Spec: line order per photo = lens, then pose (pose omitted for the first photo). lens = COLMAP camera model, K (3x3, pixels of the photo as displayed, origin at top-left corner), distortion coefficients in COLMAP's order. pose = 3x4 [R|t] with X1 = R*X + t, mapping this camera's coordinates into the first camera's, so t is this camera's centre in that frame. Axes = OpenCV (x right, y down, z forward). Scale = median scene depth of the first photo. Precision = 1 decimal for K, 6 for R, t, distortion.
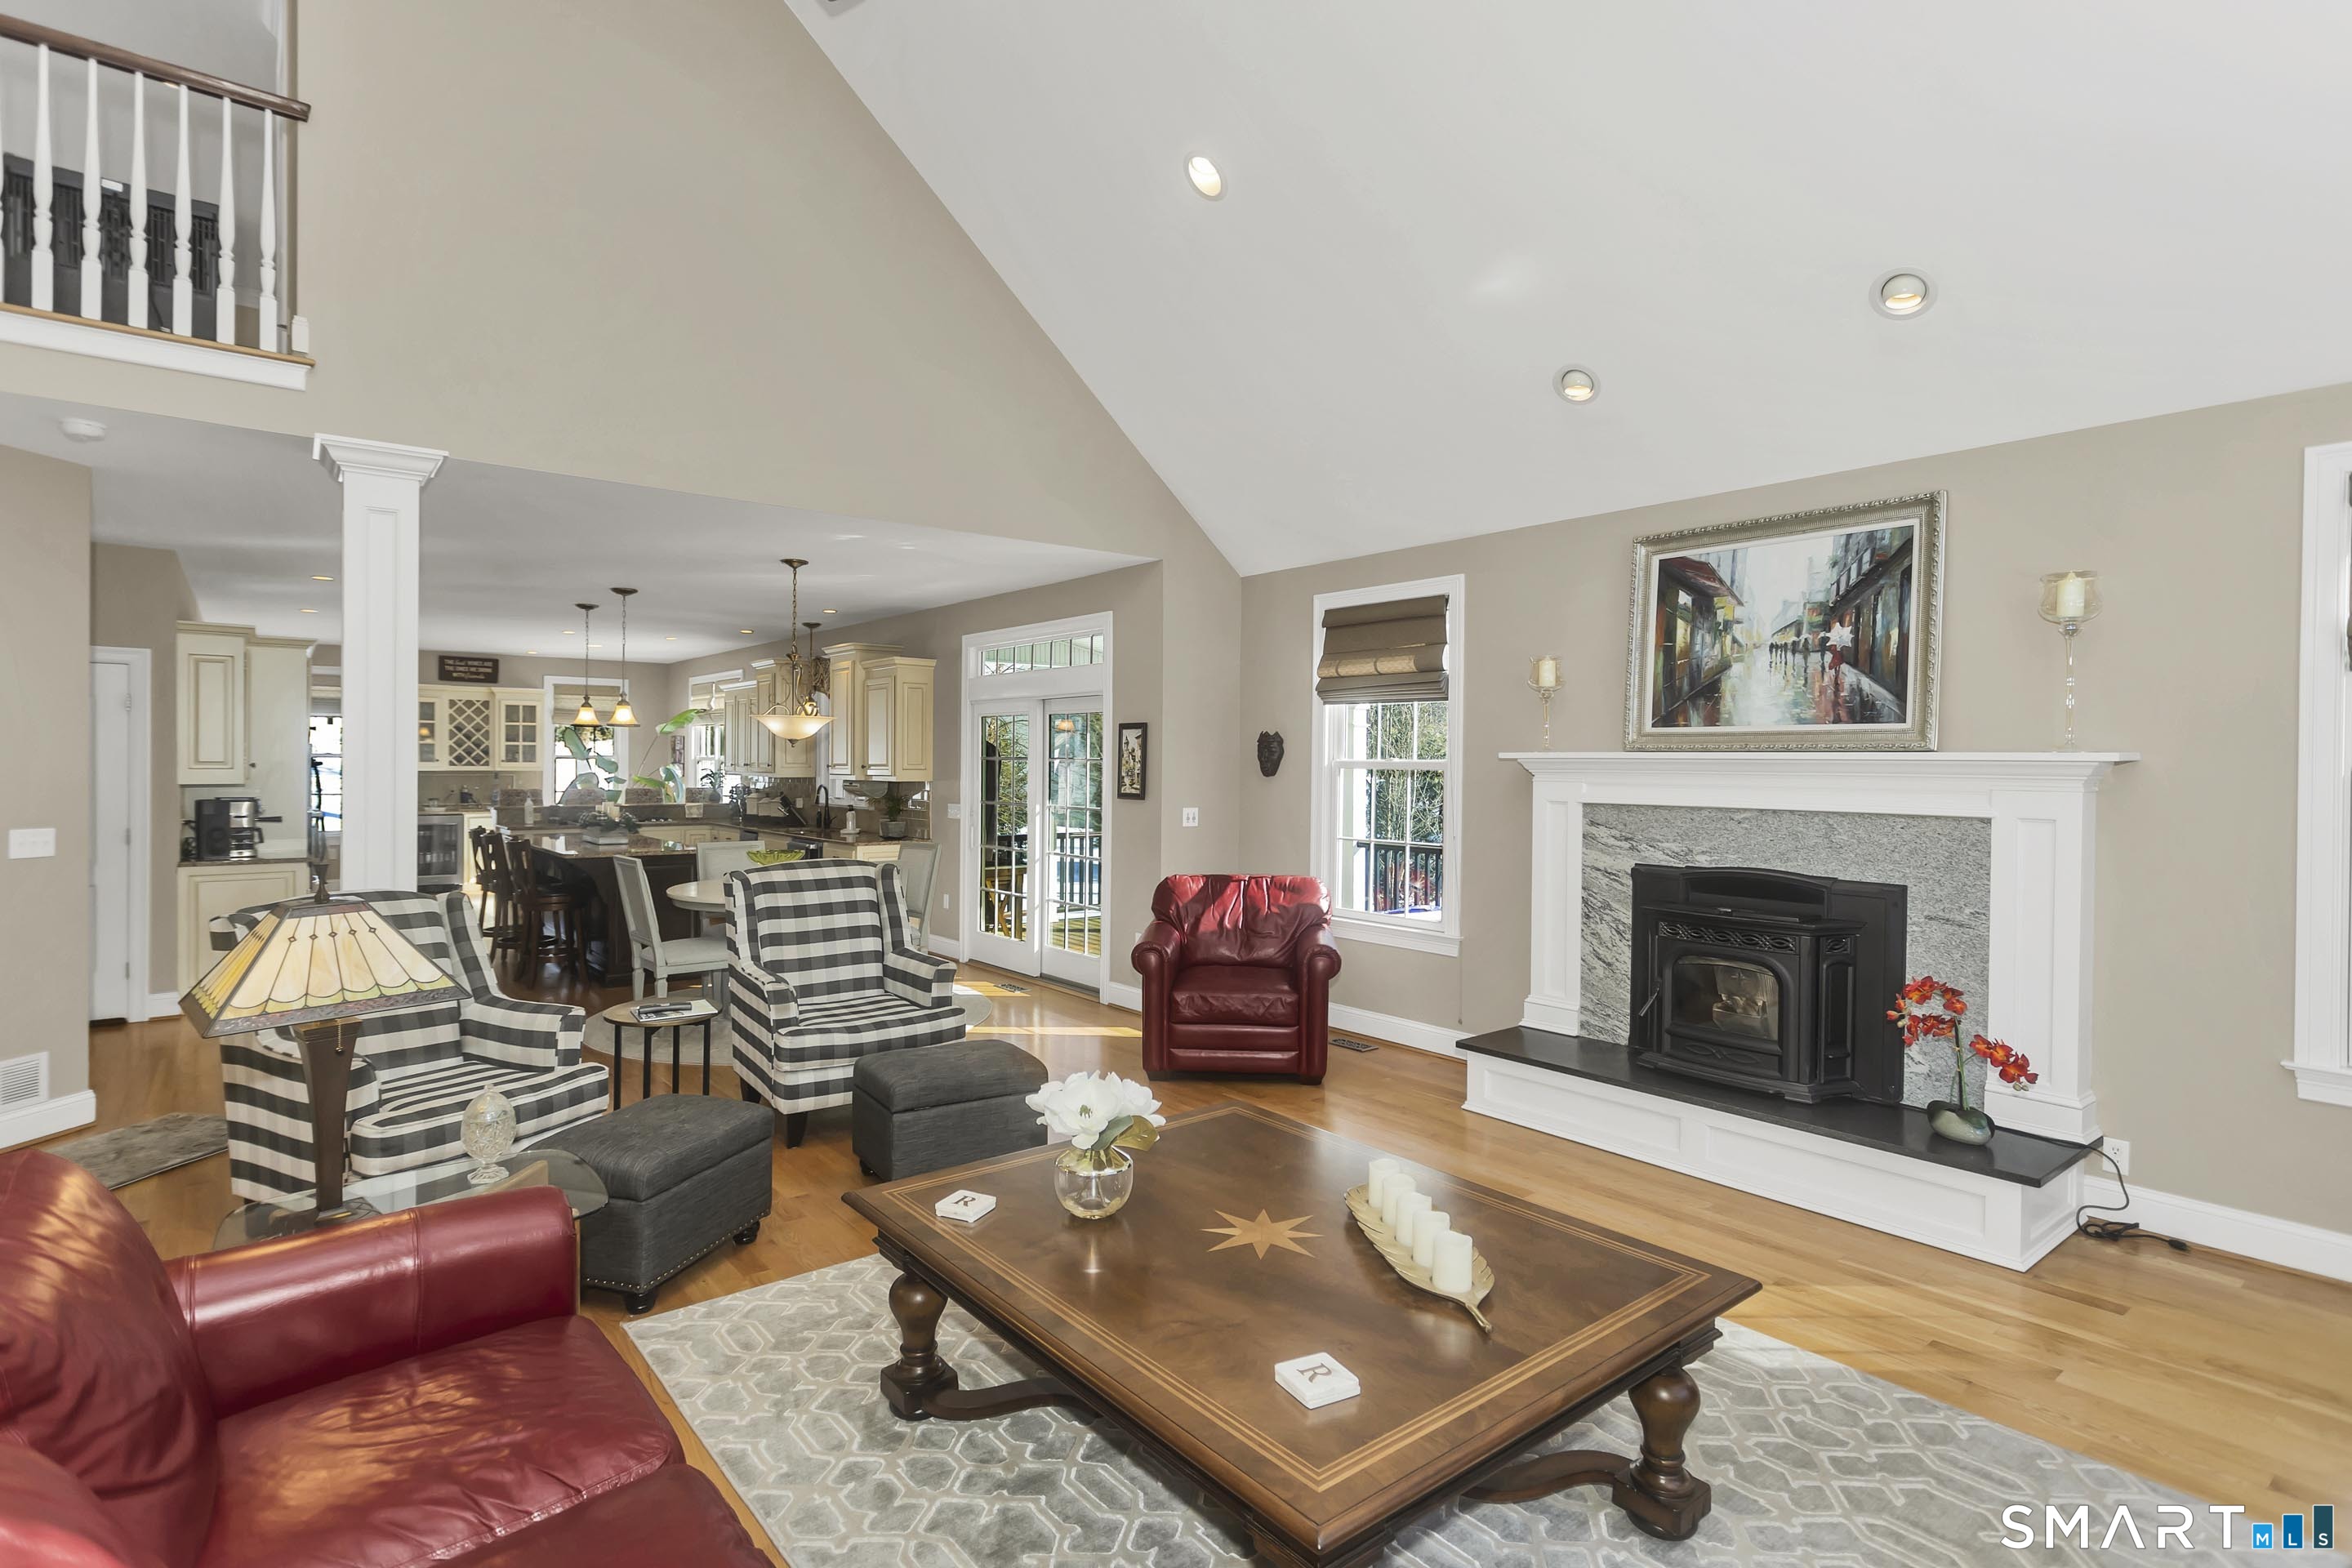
lens RADIAL K [[1130.9, 0, 1192.4], [0, 1130.9, 776.7], [0, 0, 1]] dist [-0.001790, 0.002086]
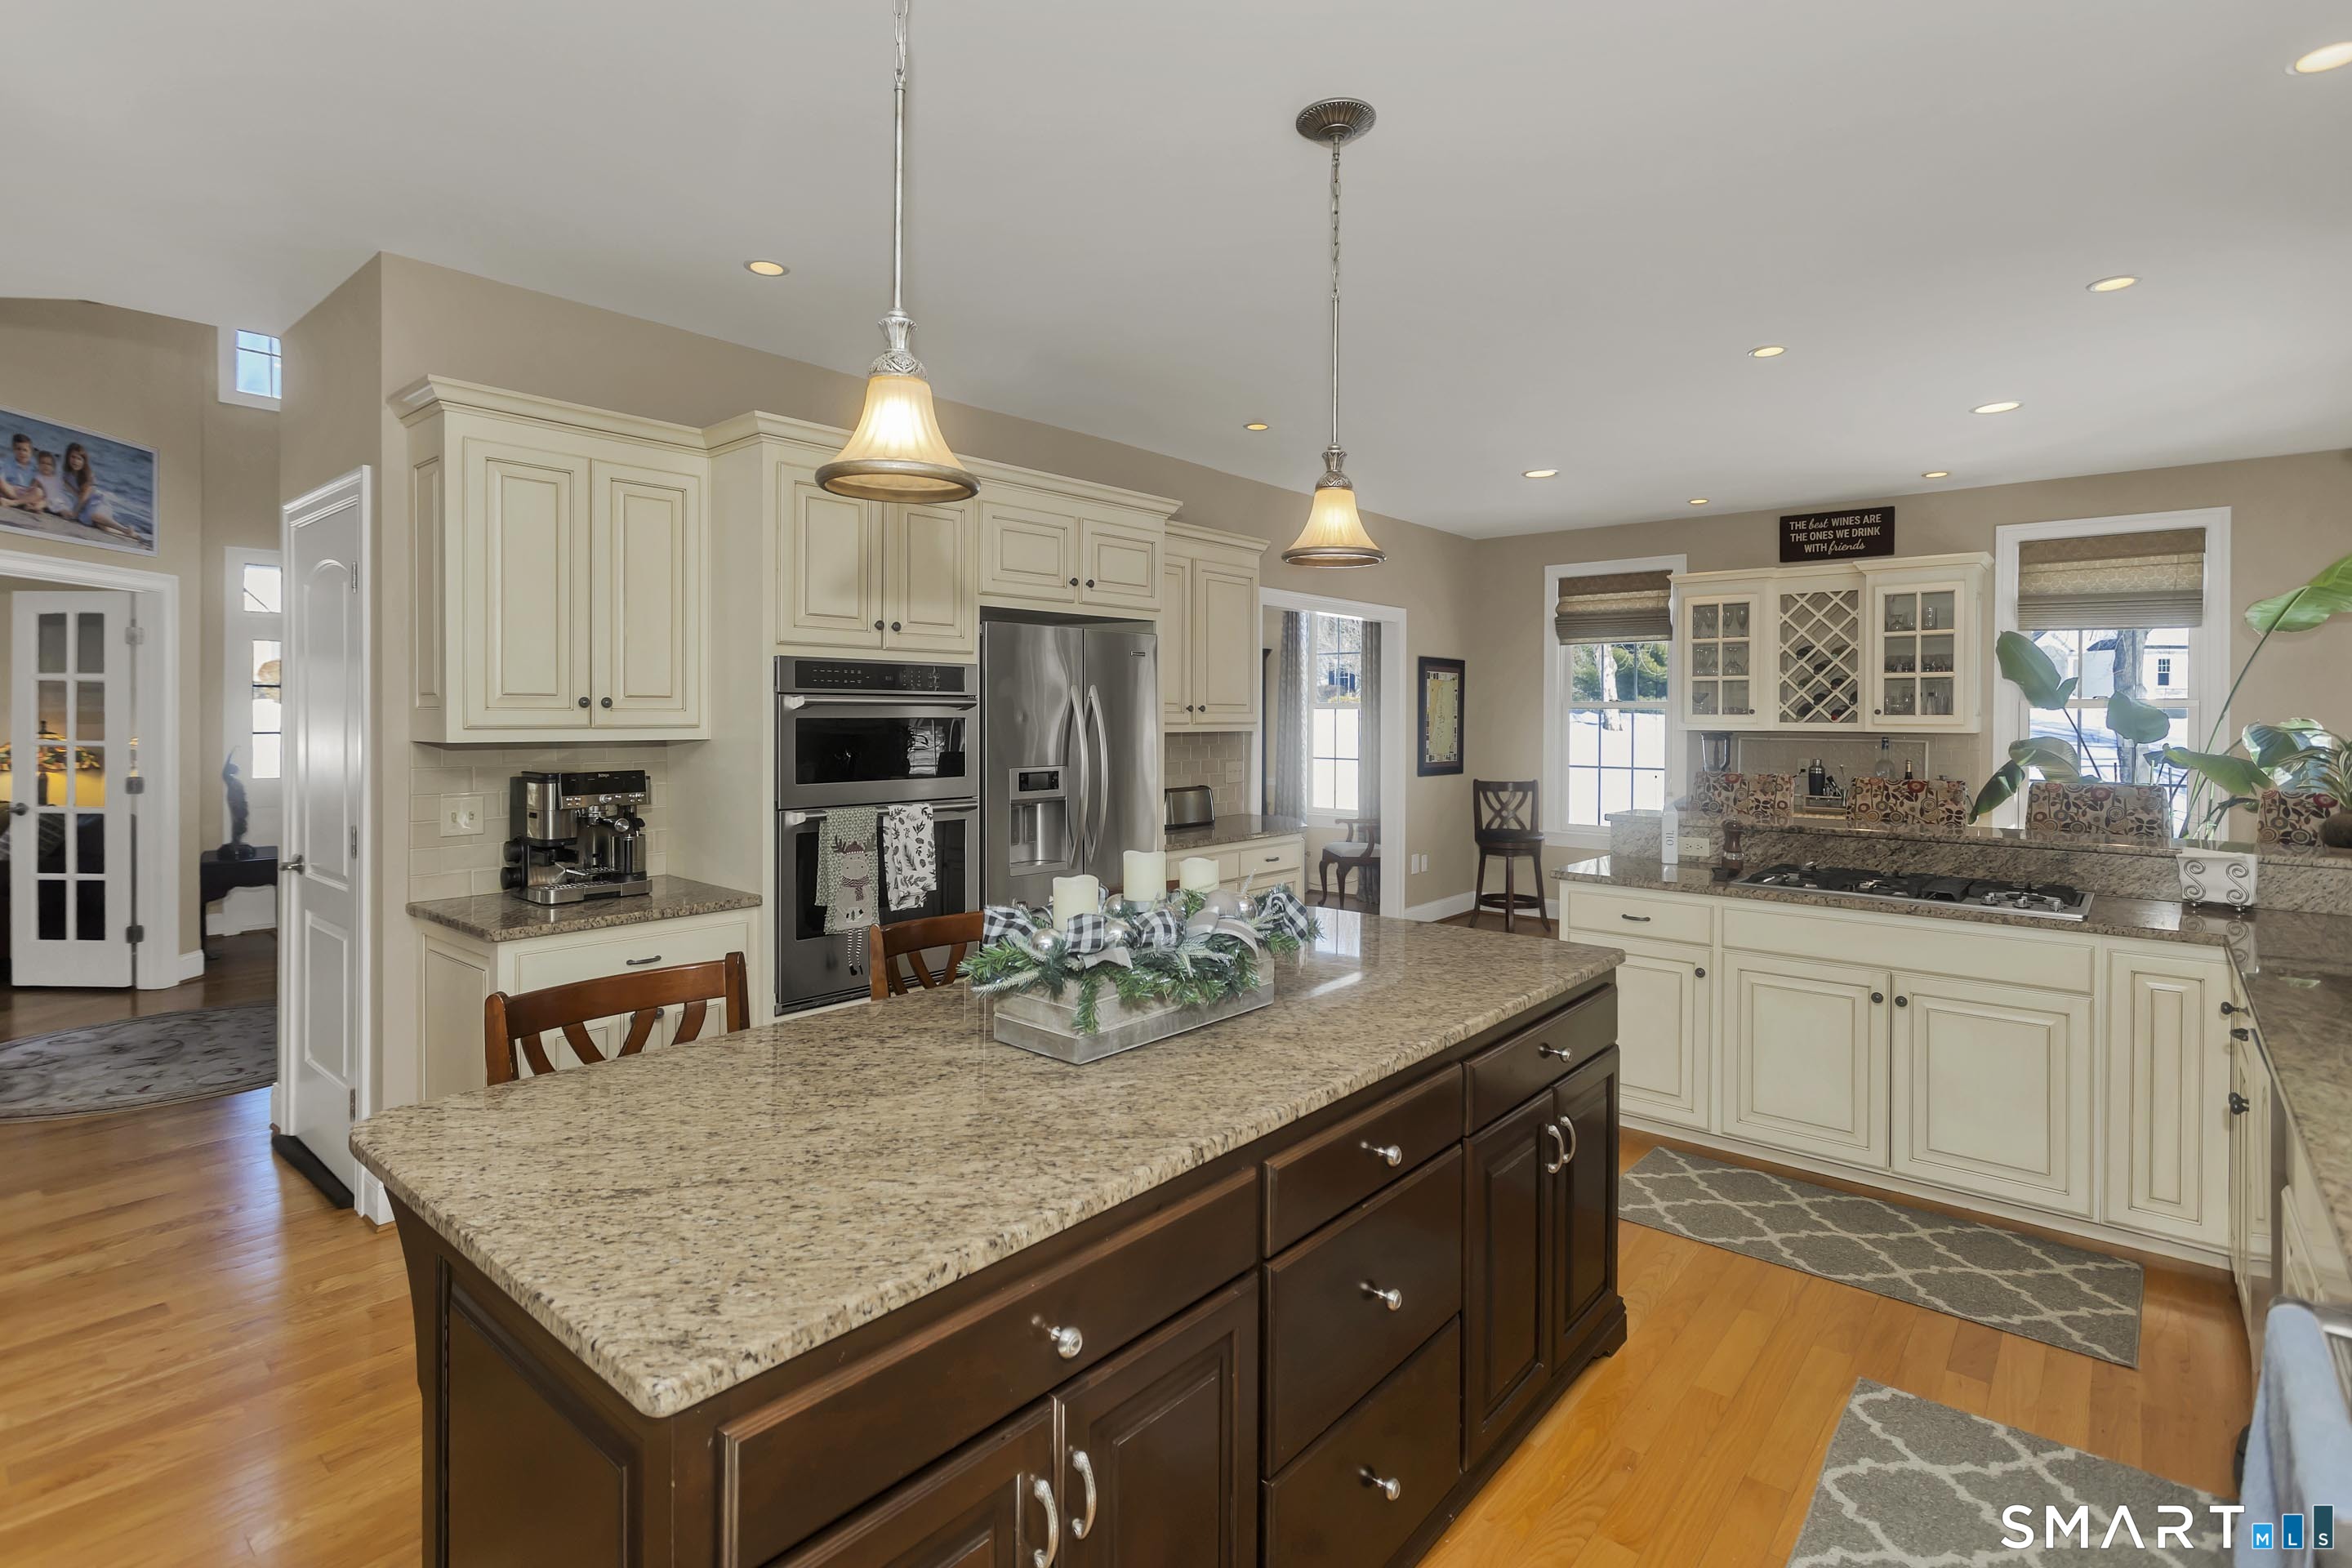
lens RADIAL K [[1130.9, 0, 1162.4], [0, 1130.9, 724.7], [0, 0, 1]] dist [-0.001790, 0.002086]
pose [[0.159932, -0.002056, -0.987126, -0.468683], [-0.014869, 0.999879, -0.004492, -0.005245], [0.987016, 0.015396, 0.159883, 1.570805]]
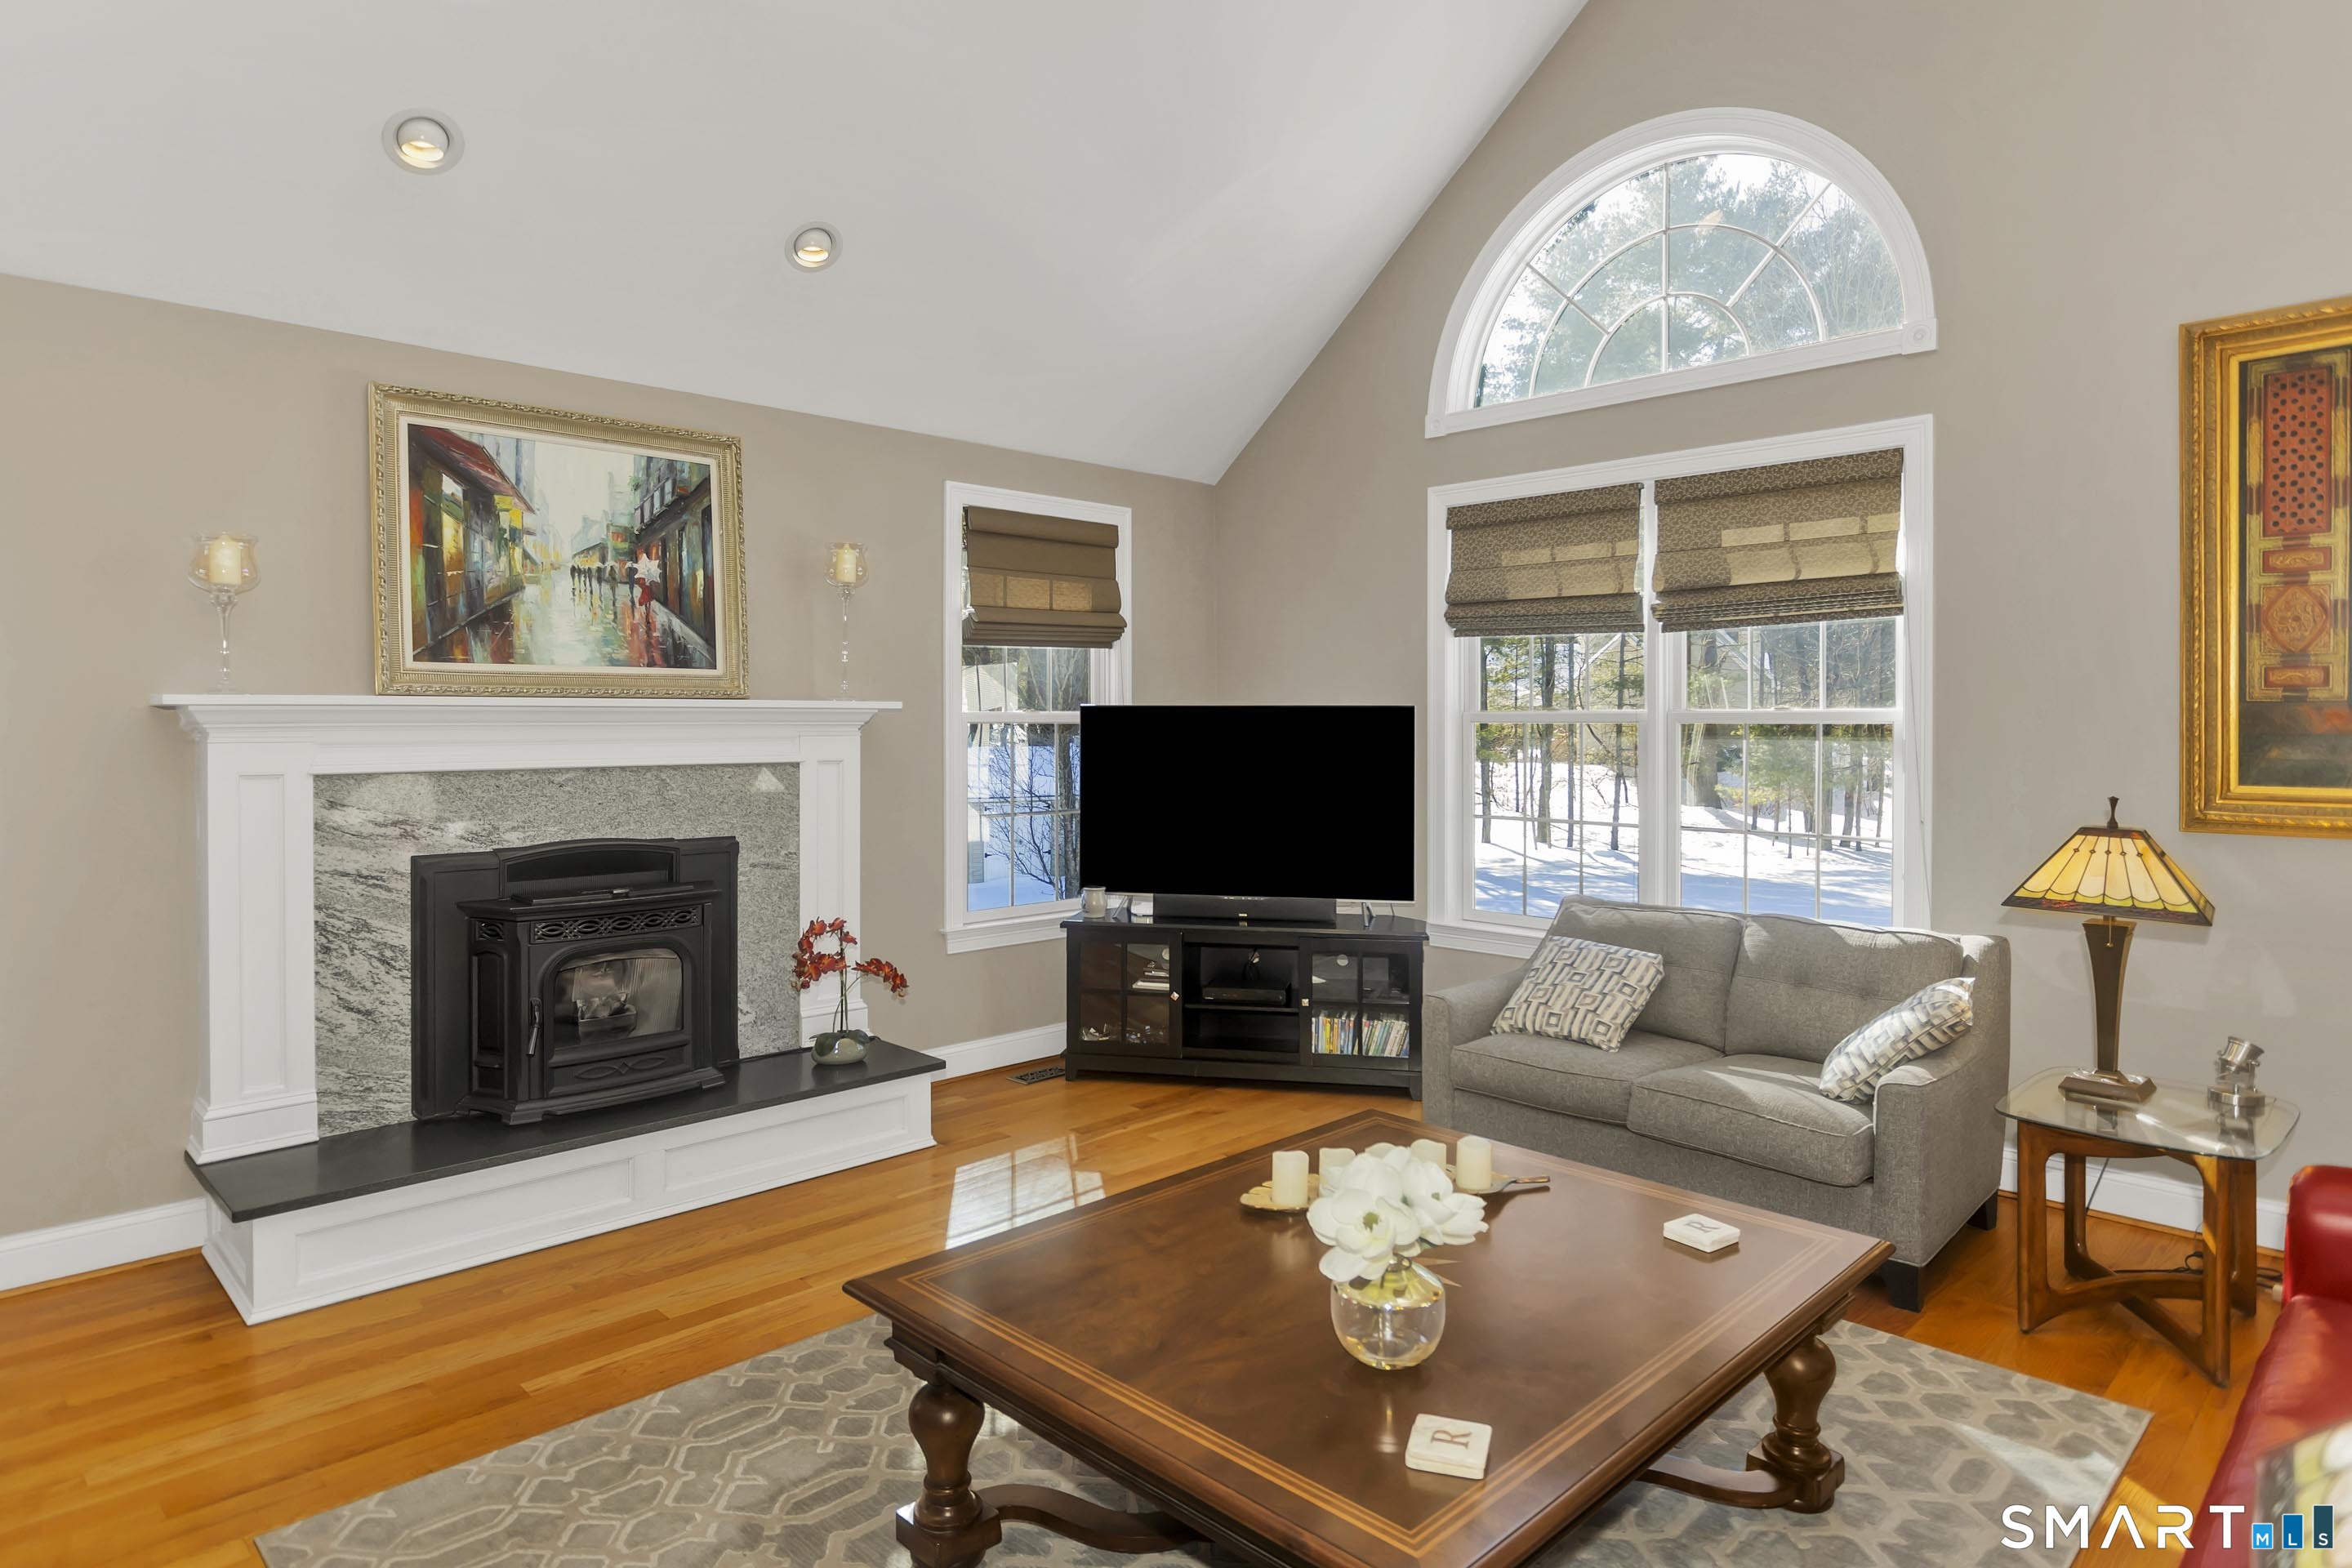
lens RADIAL K [[1370.3, 0, 1155.1], [0, 1370.3, 724.8], [0, 0, 1]] dist [-0.002612, 0.002601]
pose [[-0.082220, -0.014343, 0.996511, -0.457387], [0.012444, 0.999804, 0.015417, -0.010870], [-0.996537, 0.013668, -0.082025, 0.581461]]
